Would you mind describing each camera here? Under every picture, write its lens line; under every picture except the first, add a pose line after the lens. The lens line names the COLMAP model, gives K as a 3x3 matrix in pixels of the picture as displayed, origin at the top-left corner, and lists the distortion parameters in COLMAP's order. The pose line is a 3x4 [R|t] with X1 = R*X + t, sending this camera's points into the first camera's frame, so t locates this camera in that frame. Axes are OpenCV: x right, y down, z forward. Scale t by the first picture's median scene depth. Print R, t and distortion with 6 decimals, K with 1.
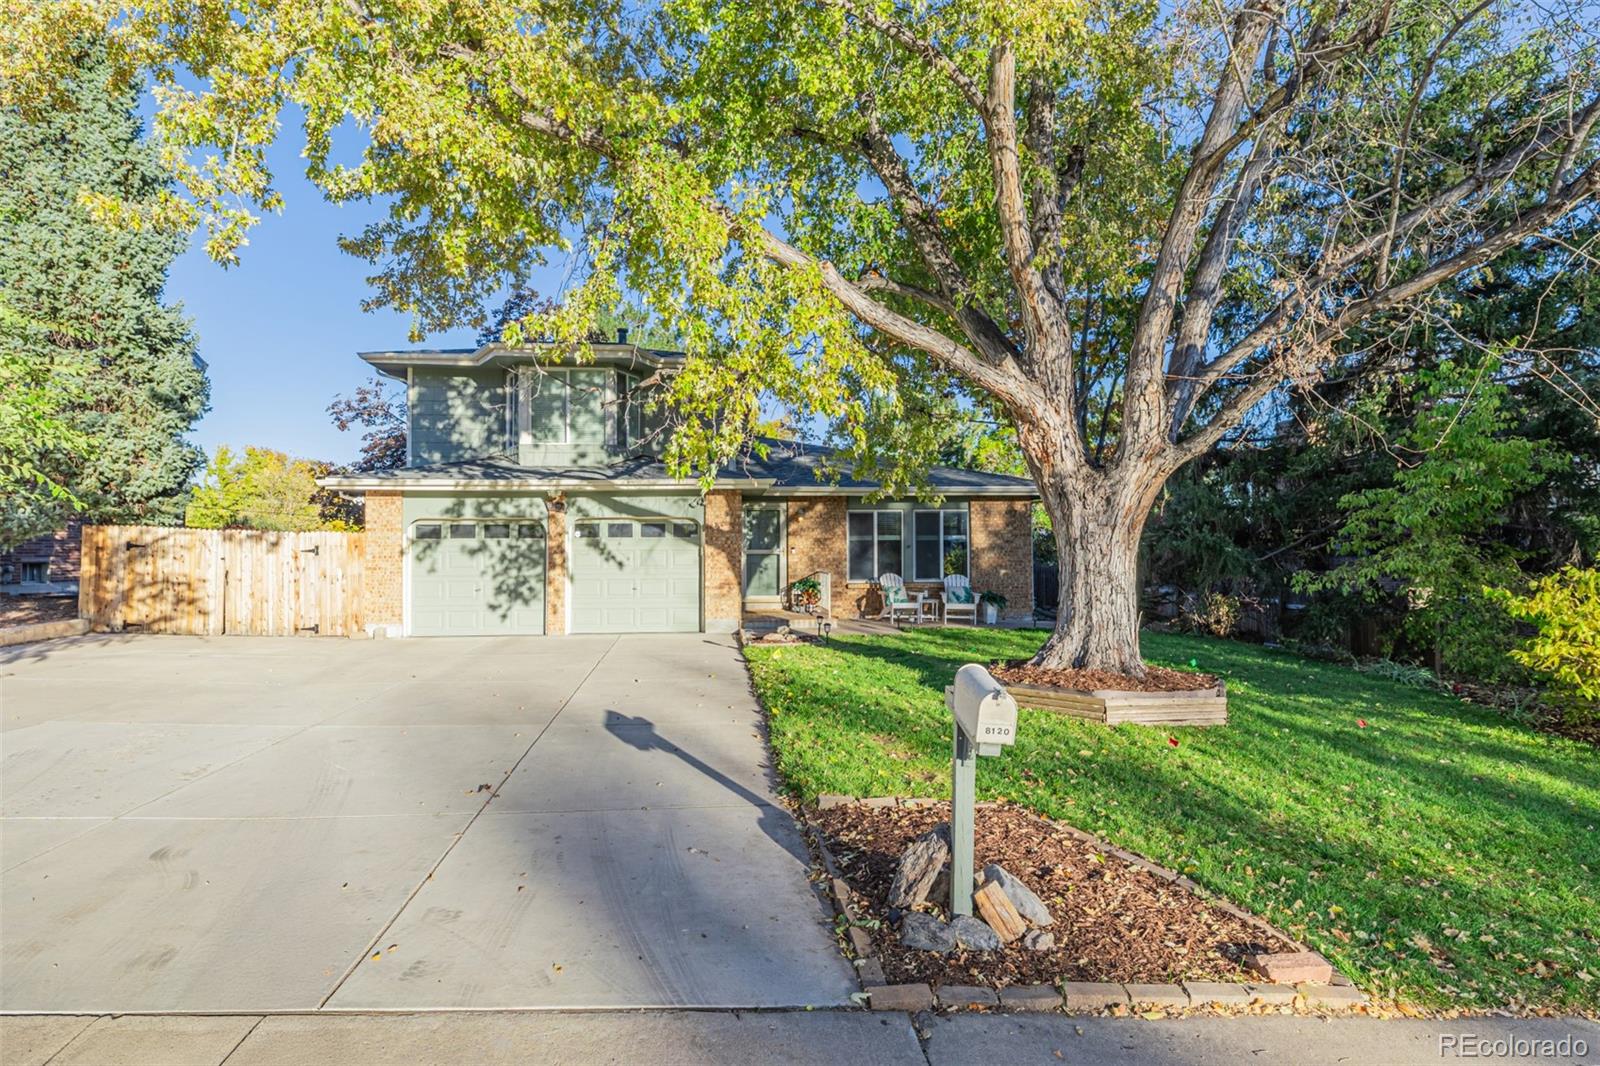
lens RADIAL K [[918.6, 0, 809.5], [0, 918.6, 526.5], [0, 0, 1]] dist [-0.006551, -0.001970]
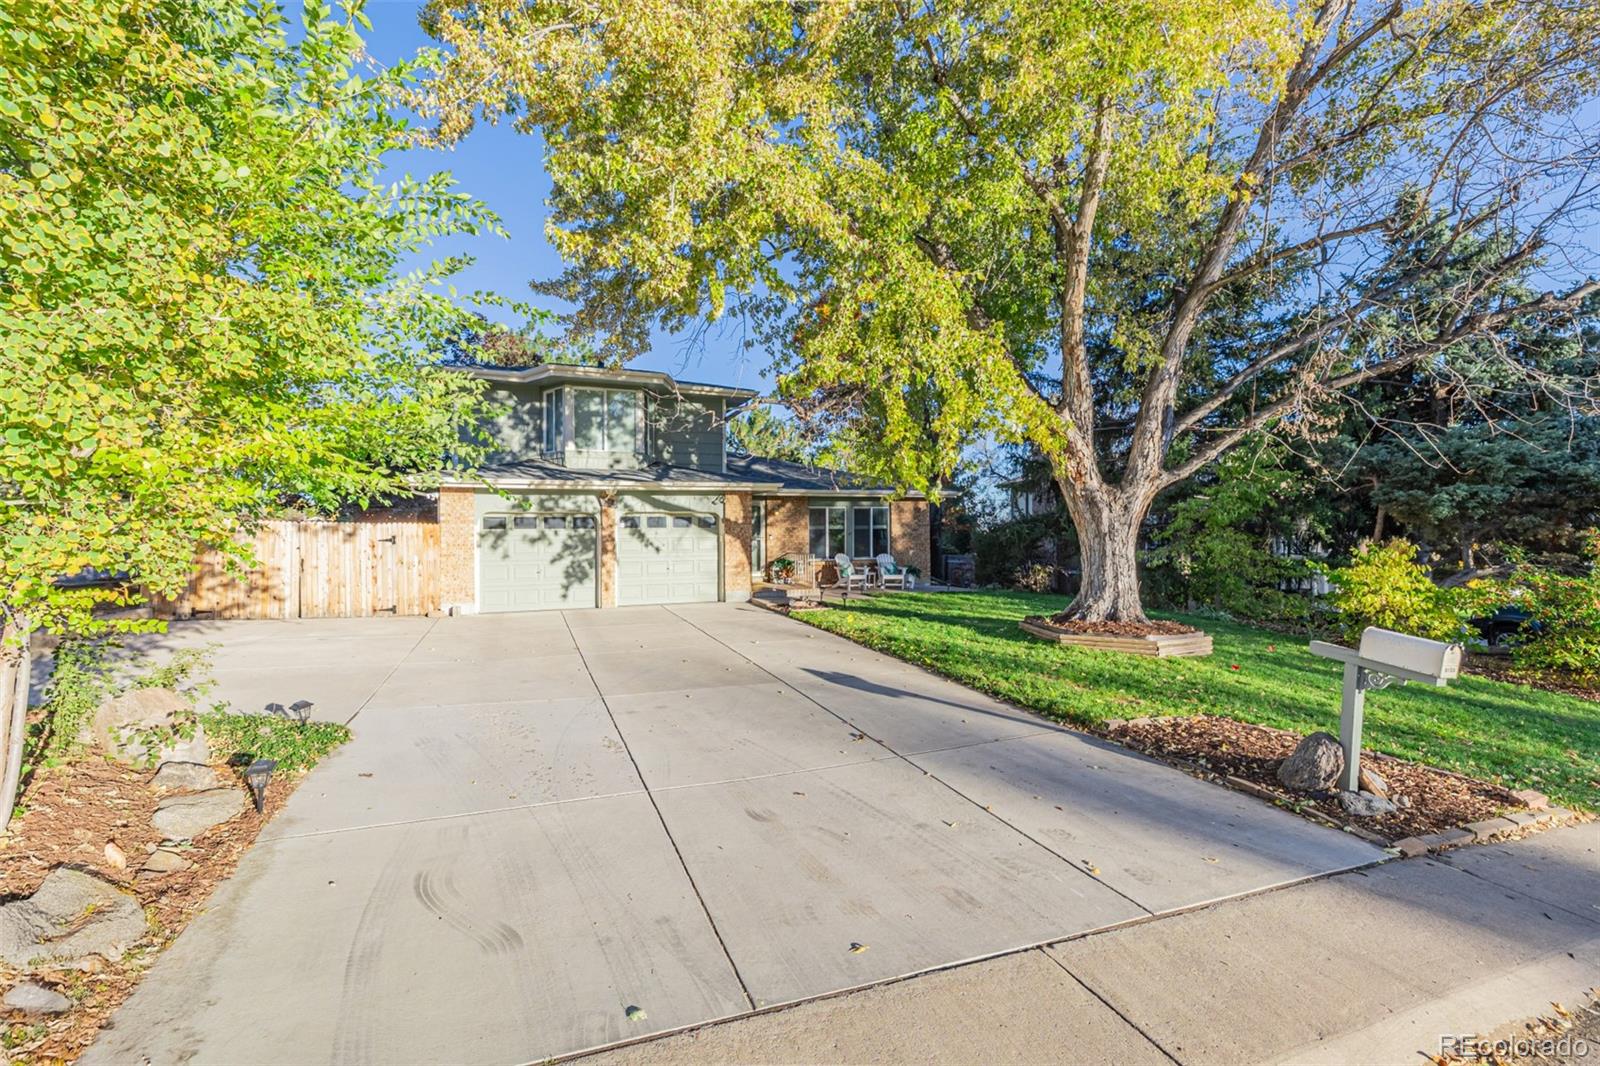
lens RADIAL K [[686.1, 0, 807.4], [0, 686.1, 524.7], [0, 0, 1]] dist [0.001614, -0.000706]
pose [[0.959123, 0.000683, 0.282988, -0.279984], [-0.005429, 0.999857, 0.015985, -0.008848], [-0.282936, -0.016868, 0.958990, 0.045913]]
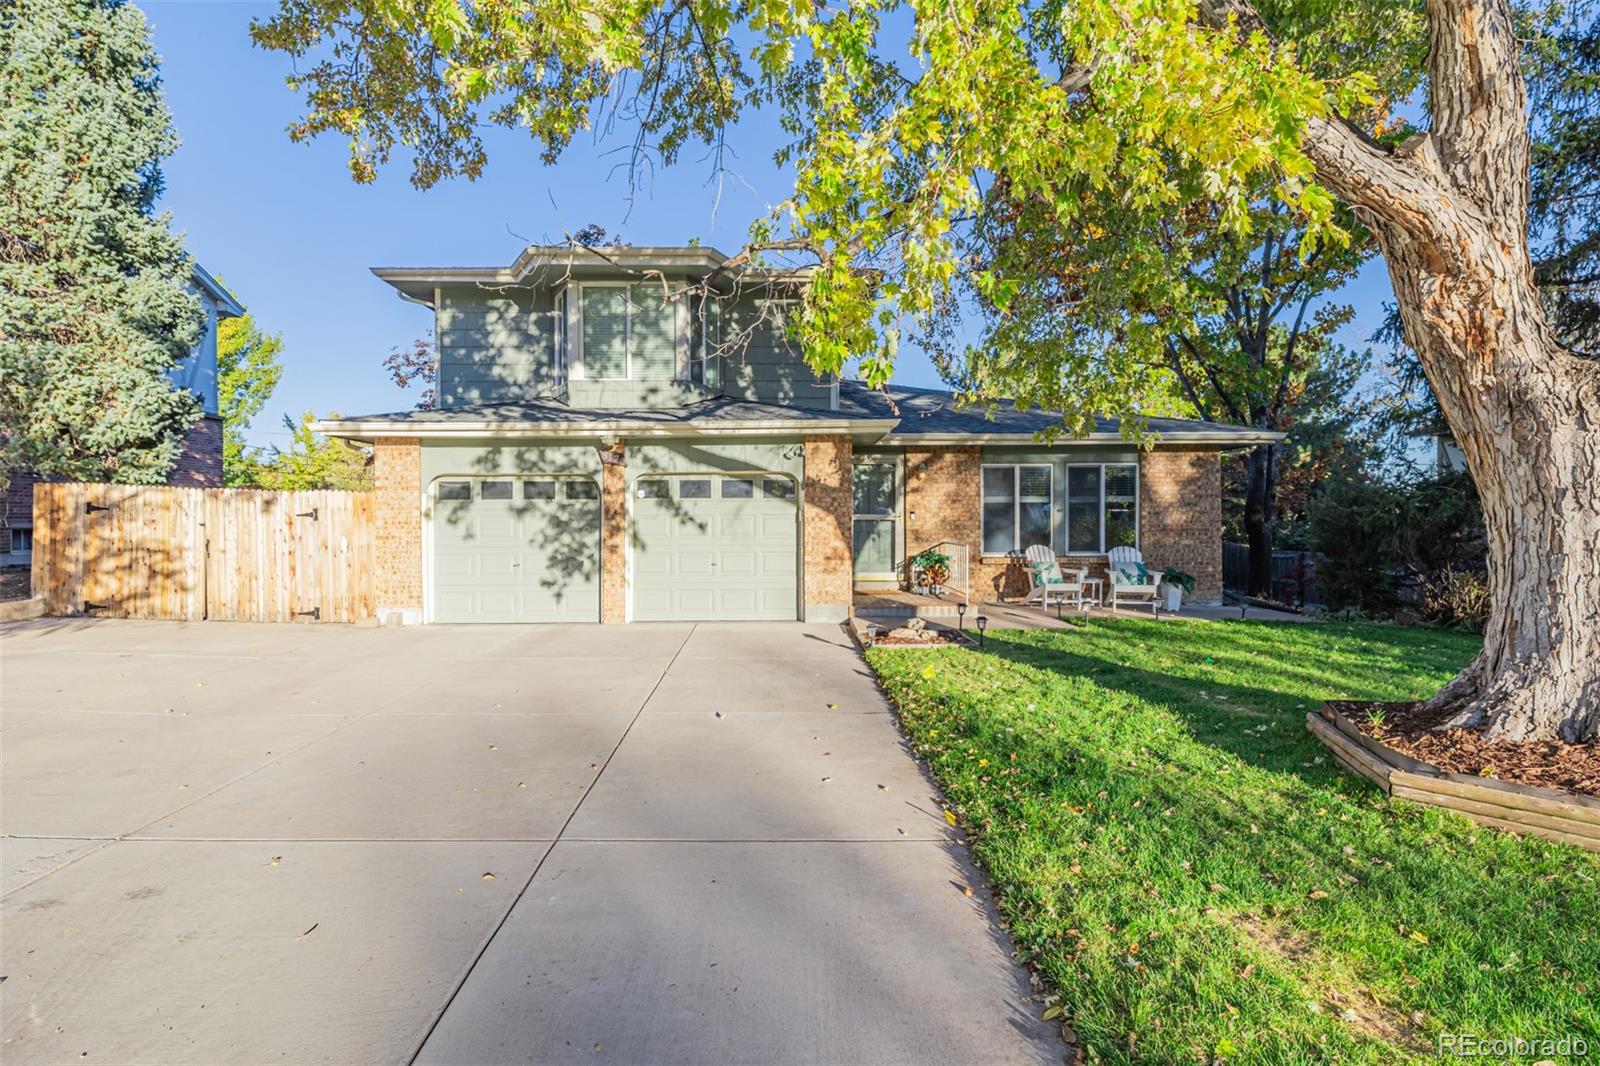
lens RADIAL K [[877.3, 0, 804.5], [0, 877.3, 518.0], [0, 0, 1]] dist [0.002153, 0.001247]
pose [[0.996515, 0.001155, -0.083407, -0.054245], [0.001094, 0.999637, 0.026908, 0.009349], [0.083408, -0.026906, 0.996152, 0.274470]]
